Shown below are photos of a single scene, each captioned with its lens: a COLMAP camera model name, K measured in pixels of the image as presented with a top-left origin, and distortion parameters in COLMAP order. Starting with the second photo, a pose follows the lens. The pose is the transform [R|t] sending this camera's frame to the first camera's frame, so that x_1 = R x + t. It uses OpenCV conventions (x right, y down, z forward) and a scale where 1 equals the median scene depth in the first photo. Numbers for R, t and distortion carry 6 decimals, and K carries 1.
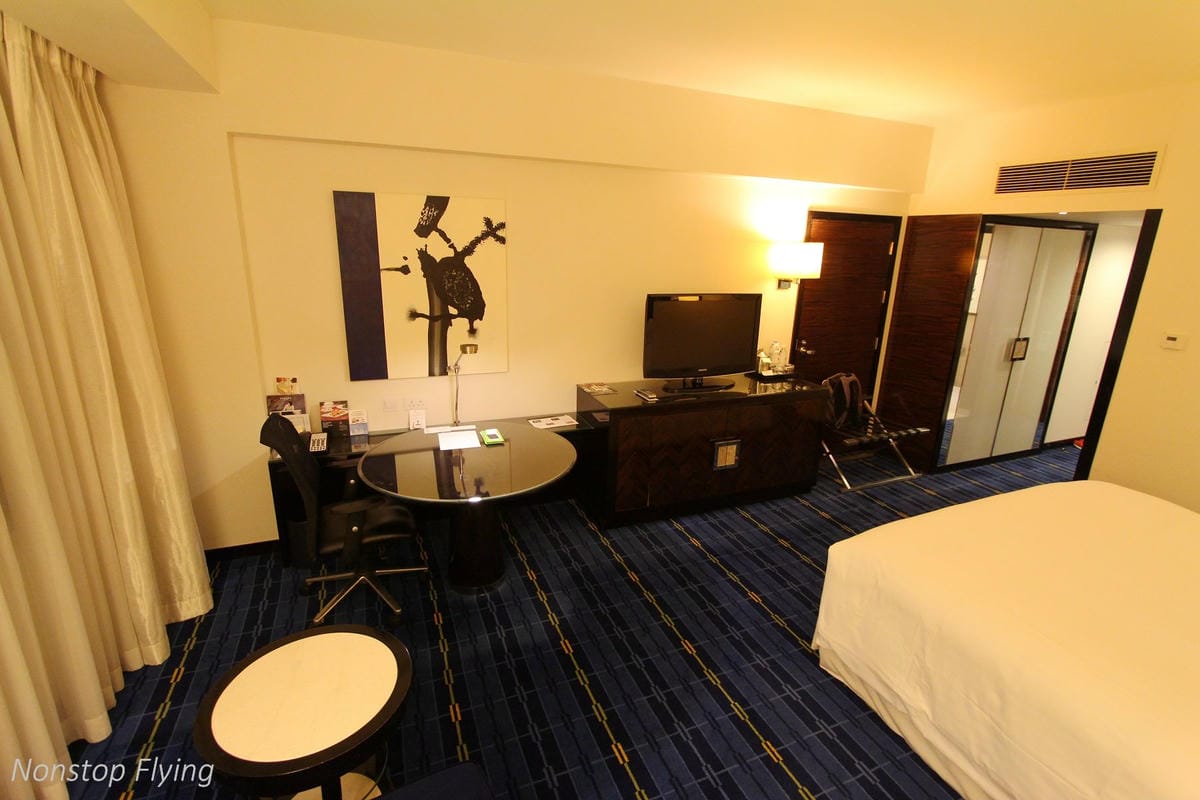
lens RADIAL K [[555.5, 0, 603.1], [0, 555.5, 398.8], [0, 0, 1]] dist [-0.019844, 0.005109]
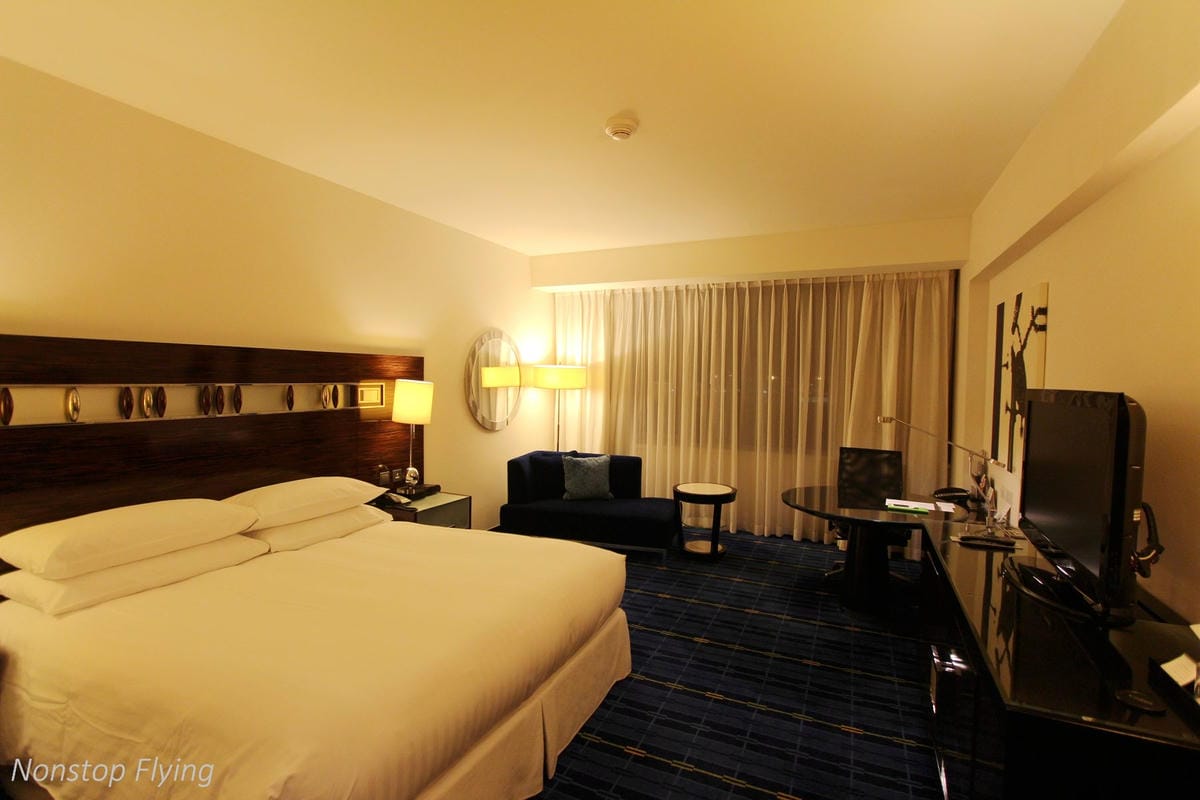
lens RADIAL K [[555.5, 0, 603.1], [0, 555.5, 398.8], [0, 0, 1]] dist [-0.019844, 0.005109]
pose [[-0.733499, -0.015314, -0.679518, 0.889452], [-0.218427, 0.952027, 0.214324, -0.216815], [0.643637, 0.305632, -0.701656, 1.193995]]
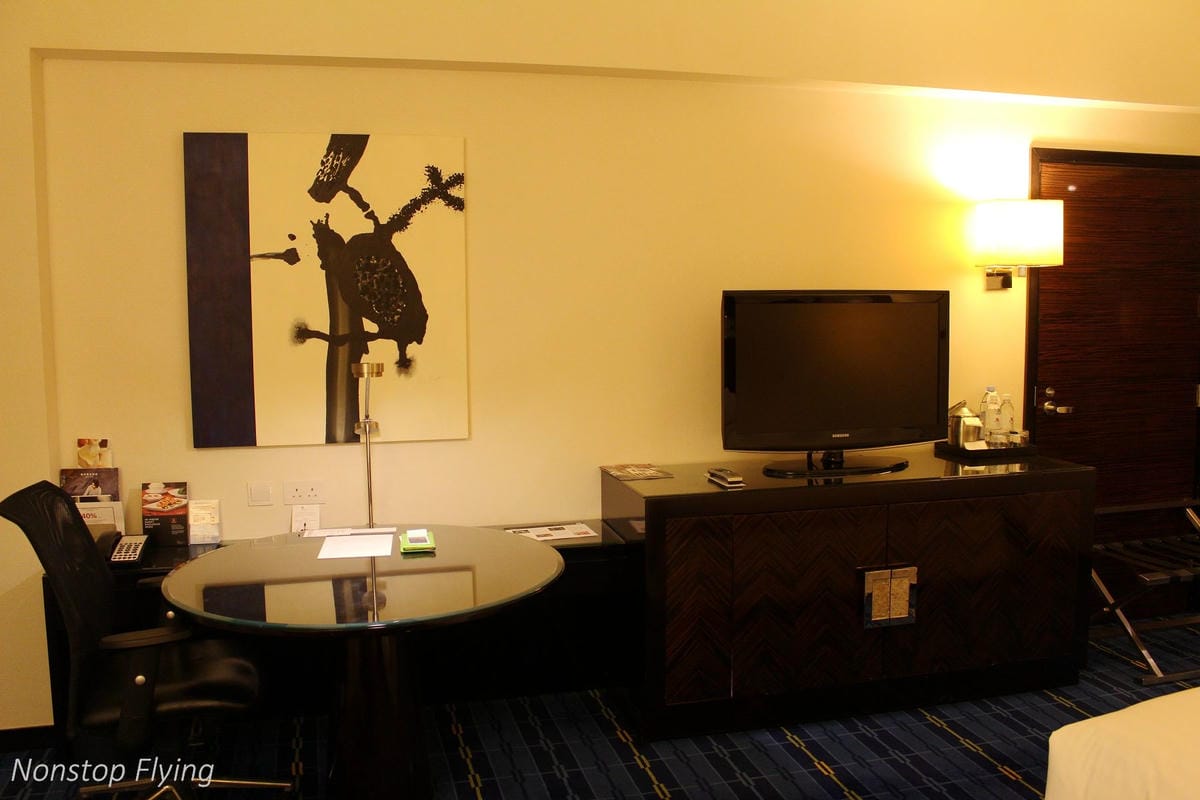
lens RADIAL K [[1001.4, 0, 594.6], [0, 1001.4, 394.5], [0, 0, 1]] dist [-0.178496, 0.178958]
pose [[0.987303, -0.024577, -0.156936, 0.112026], [-0.005084, 0.982564, -0.185858, 0.096215], [0.158768, 0.184296, 0.969963, 0.066061]]
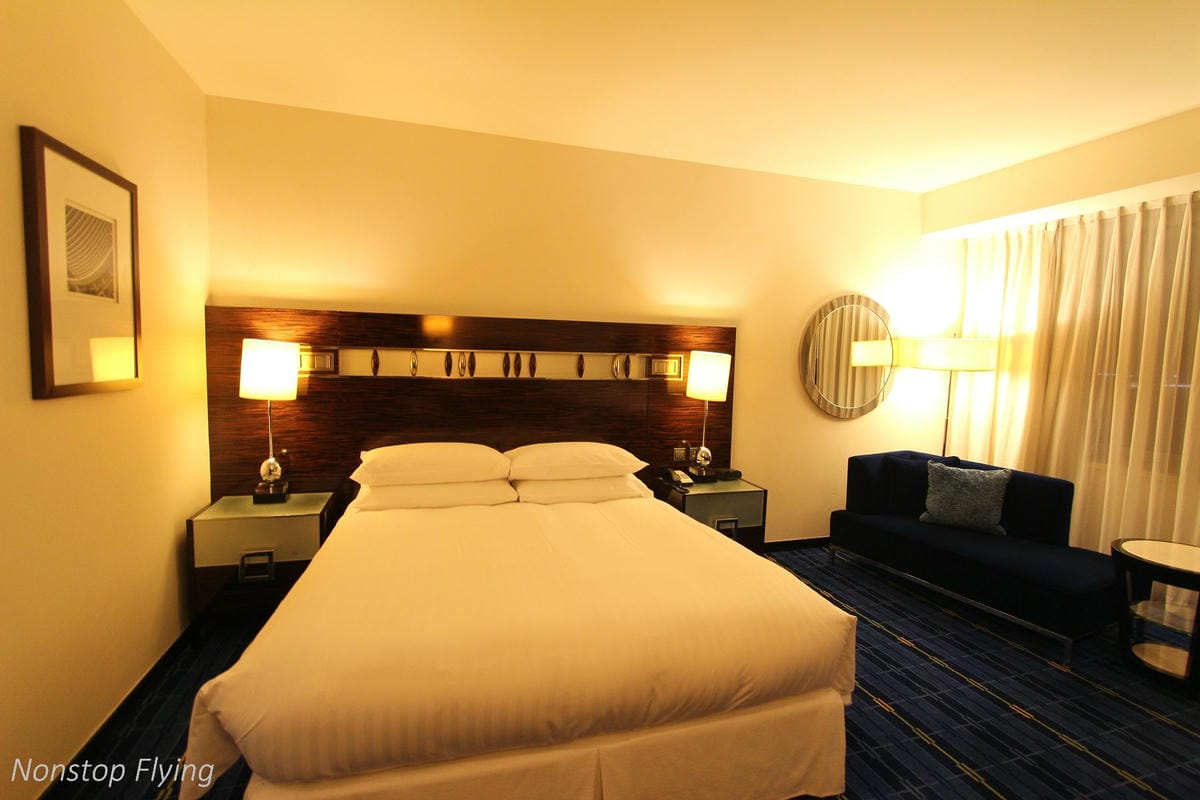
lens RADIAL K [[555.5, 0, 603.1], [0, 555.5, 398.8], [0, 0, 1]] dist [-0.019844, 0.005109]
pose [[-0.993650, -0.063217, 0.093079, 0.492927], [-0.026996, 0.937026, 0.348216, -0.199421], [-0.109230, 0.343492, -0.932782, 1.156210]]
